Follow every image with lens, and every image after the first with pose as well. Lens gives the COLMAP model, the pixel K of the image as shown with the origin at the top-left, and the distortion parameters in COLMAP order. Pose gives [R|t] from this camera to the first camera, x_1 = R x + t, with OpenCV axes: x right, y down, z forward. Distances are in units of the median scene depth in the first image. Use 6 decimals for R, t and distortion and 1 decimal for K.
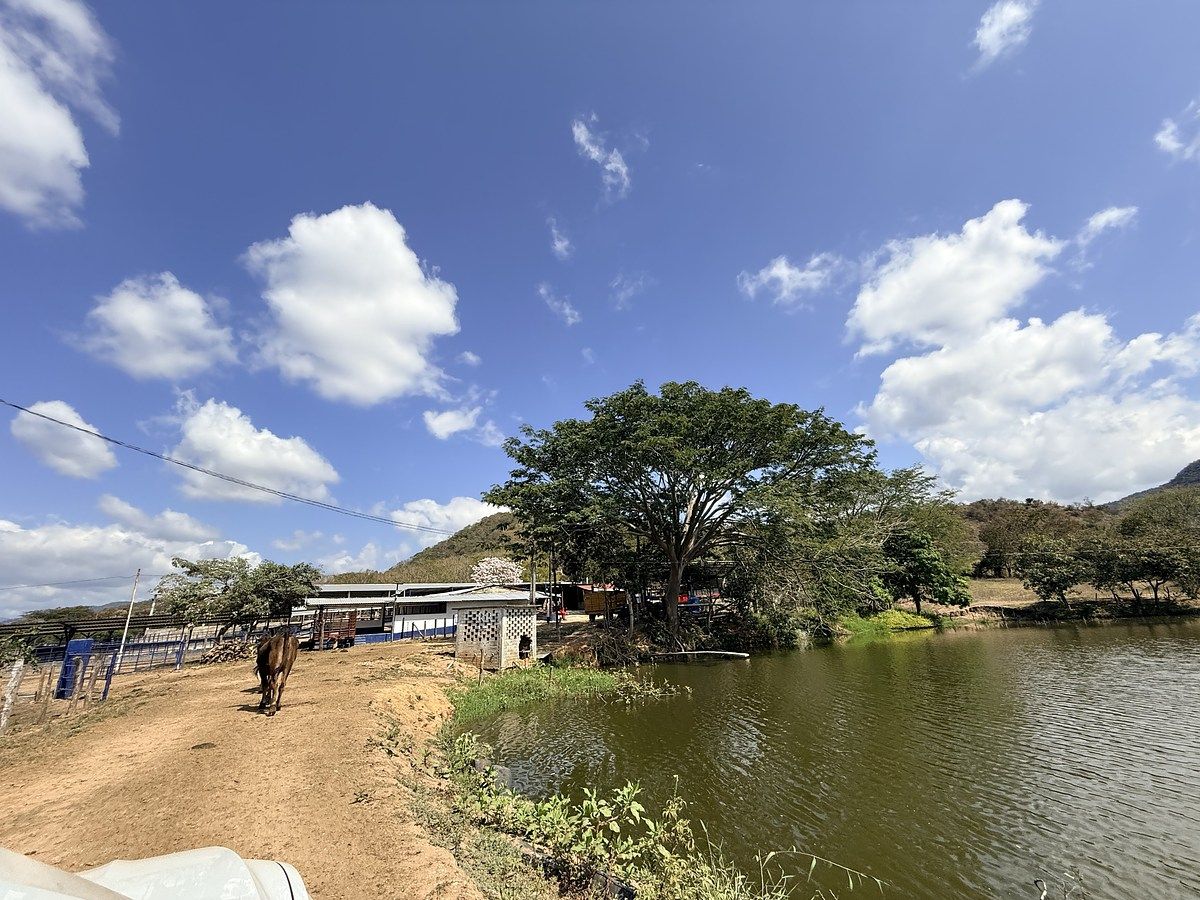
lens RADIAL K [[496.6, 0, 600.0], [0, 496.6, 450.0], [0, 0, 1]] dist [0.026360, 0.000107]
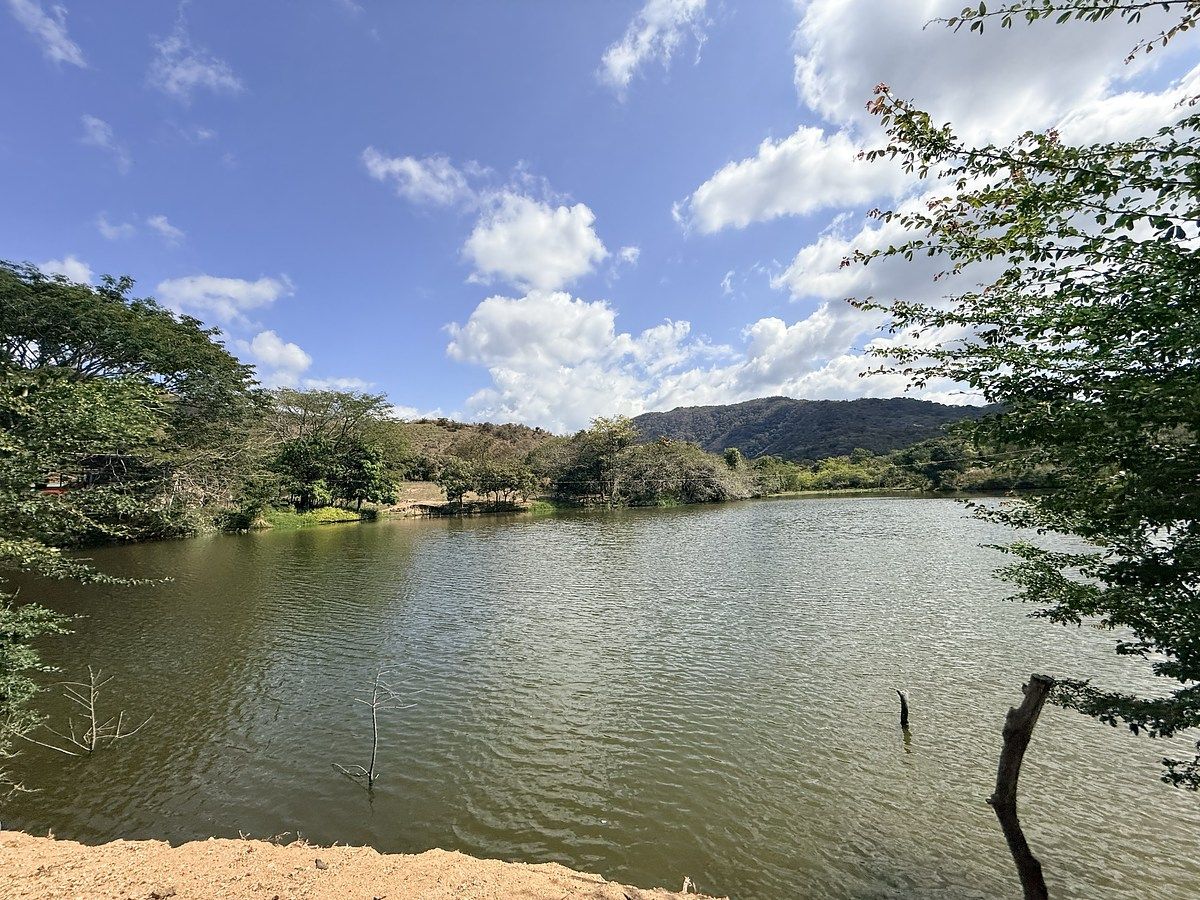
lens RADIAL K [[480.3, 0, 593.5], [0, 480.3, 452.0], [0, 0, 1]] dist [-0.000692, -0.000549]
pose [[0.710657, 0.100931, 0.696262, 0.205712], [-0.242489, 0.964153, 0.107738, -0.082963], [-0.660429, -0.245401, 0.709656, -0.195743]]
